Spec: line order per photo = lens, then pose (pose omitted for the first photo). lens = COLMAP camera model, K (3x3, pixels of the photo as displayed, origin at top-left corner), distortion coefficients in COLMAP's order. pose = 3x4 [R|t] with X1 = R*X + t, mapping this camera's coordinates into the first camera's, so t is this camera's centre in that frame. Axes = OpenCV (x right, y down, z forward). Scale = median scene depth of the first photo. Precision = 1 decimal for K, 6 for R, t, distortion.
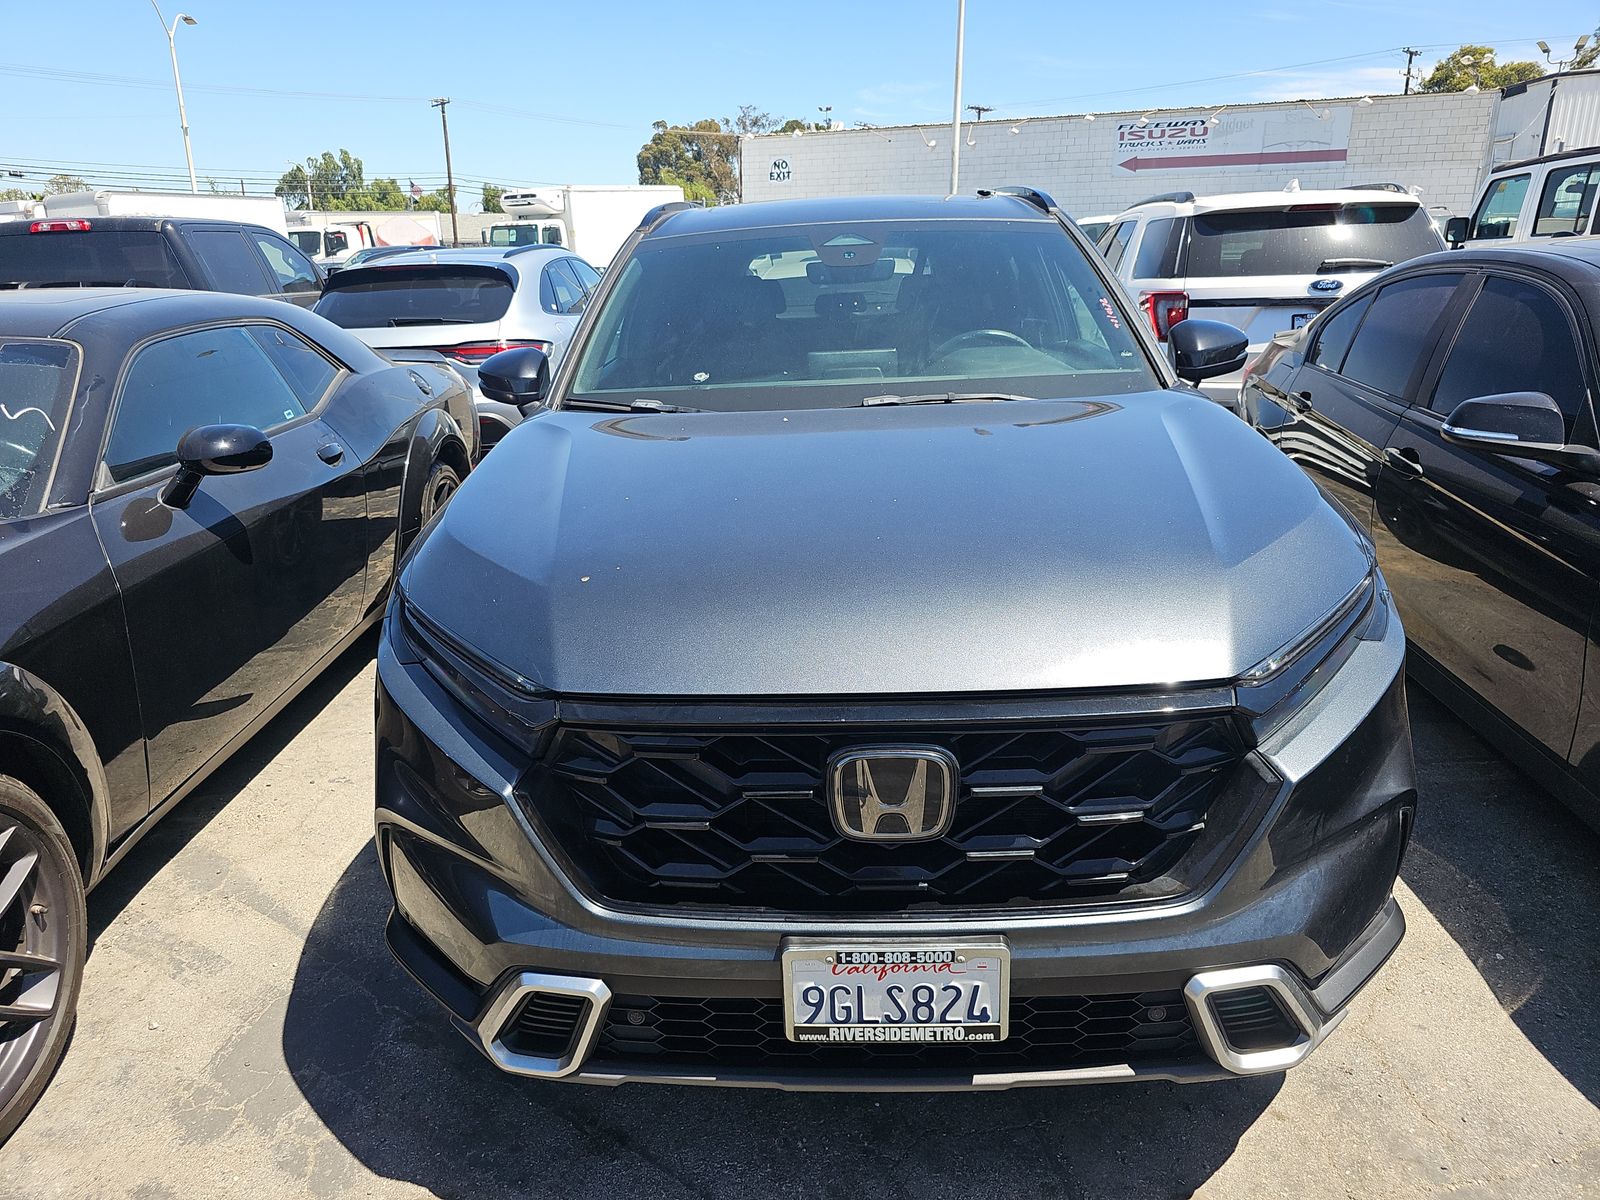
lens RADIAL K [[1063.8, 0, 771.4], [0, 1063.8, 600.7], [0, 0, 1]] dist [0.030458, -0.021224]
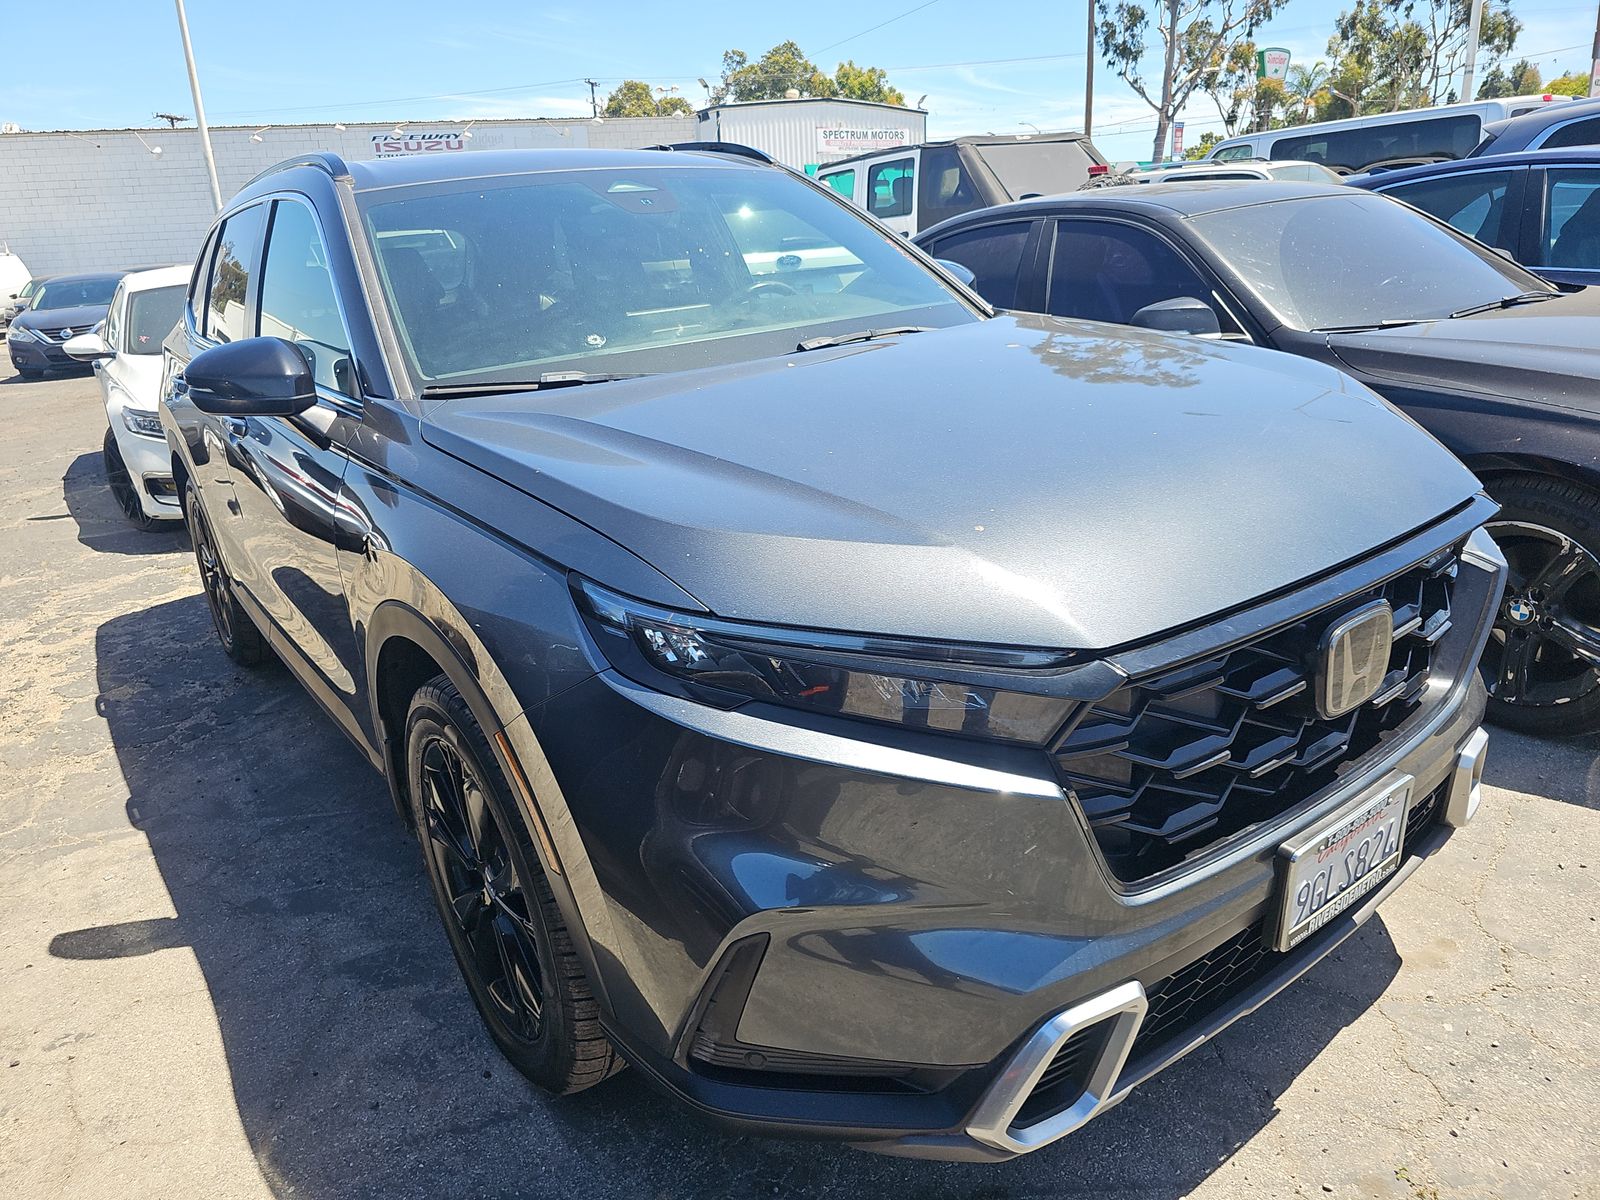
lens RADIAL K [[1063.8, 0, 771.4], [0, 1063.8, 600.7], [0, 0, 1]] dist [0.030458, -0.021224]
pose [[0.785898, -0.224168, 0.576292, -0.049329], [0.233519, 0.970556, 0.059077, -0.003273], [-0.572567, 0.088147, 0.815106, 0.027480]]
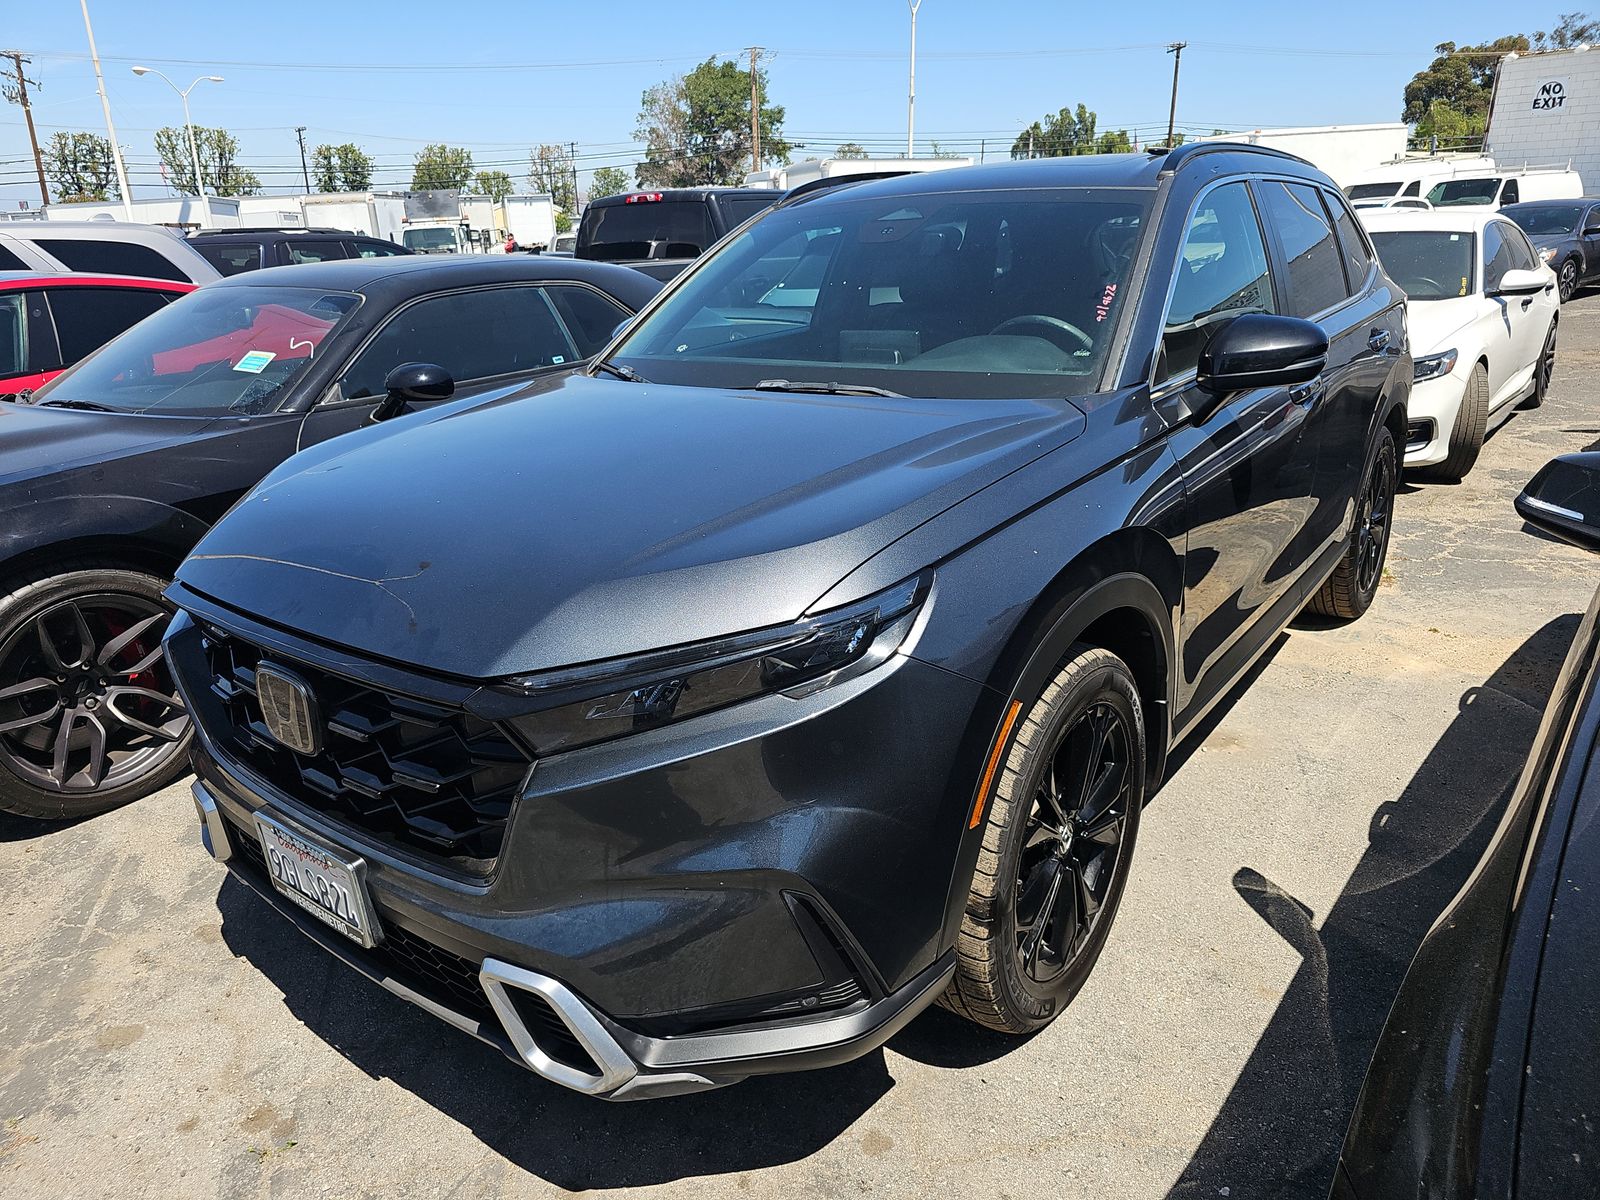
lens RADIAL K [[1063.8, 0, 771.4], [0, 1063.8, 600.7], [0, 0, 1]] dist [0.030458, -0.021224]
pose [[0.809965, 0.193161, -0.553756, 0.066539], [-0.171175, 0.980954, 0.091803, -0.007738], [0.560942, 0.020432, 0.827603, 0.017297]]
